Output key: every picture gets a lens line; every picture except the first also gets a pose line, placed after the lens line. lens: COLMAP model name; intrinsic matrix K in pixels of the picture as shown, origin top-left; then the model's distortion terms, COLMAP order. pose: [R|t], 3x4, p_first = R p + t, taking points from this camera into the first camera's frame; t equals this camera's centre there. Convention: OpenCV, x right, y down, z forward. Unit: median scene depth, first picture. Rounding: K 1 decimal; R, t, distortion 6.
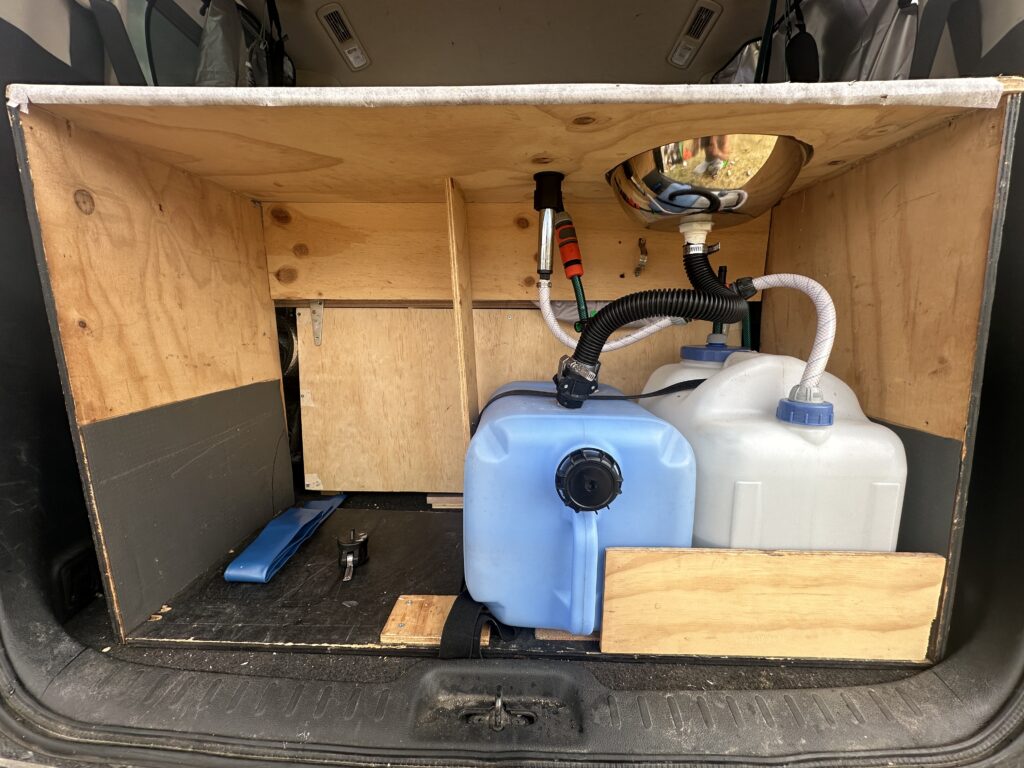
lens RADIAL K [[410.9, 0, 512.0], [0, 410.9, 384.0], [0, 0, 1]] dist [-0.002989, 0.000087]
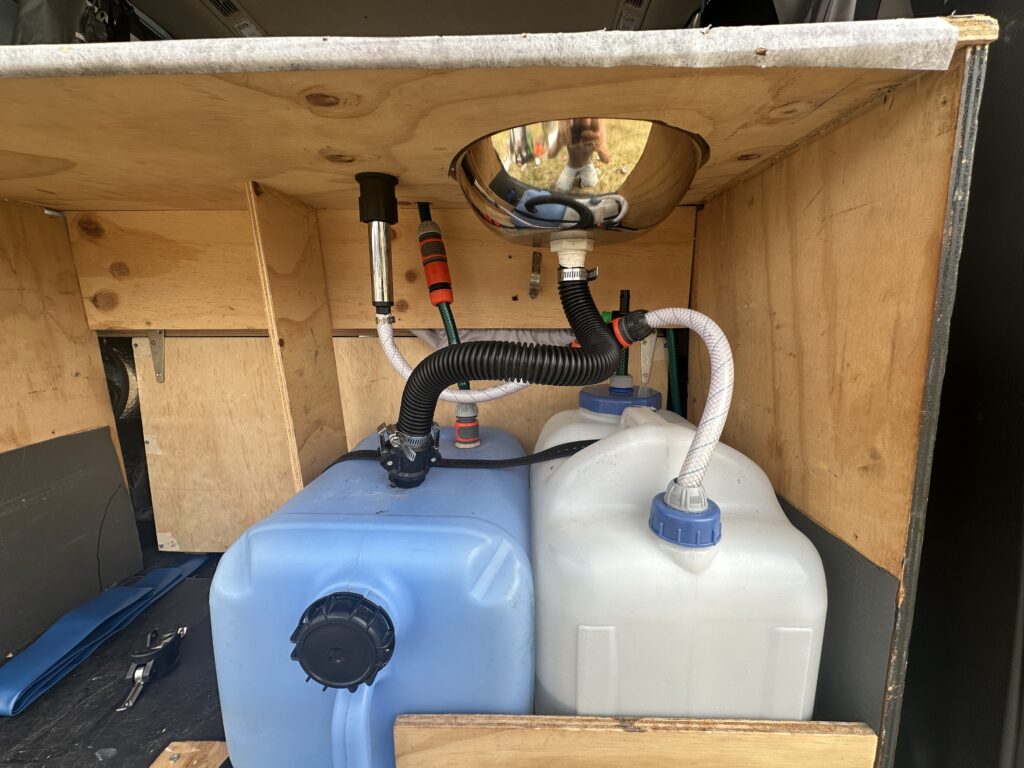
lens RADIAL K [[410.9, 0, 512.0], [0, 410.9, 384.0], [0, 0, 1]] dist [-0.002989, 0.000087]
pose [[0.999953, -0.009726, 0.000222, 0.383065], [0.009719, 0.999720, 0.021556, -0.164165], [-0.000432, -0.021552, 0.999768, 0.275358]]
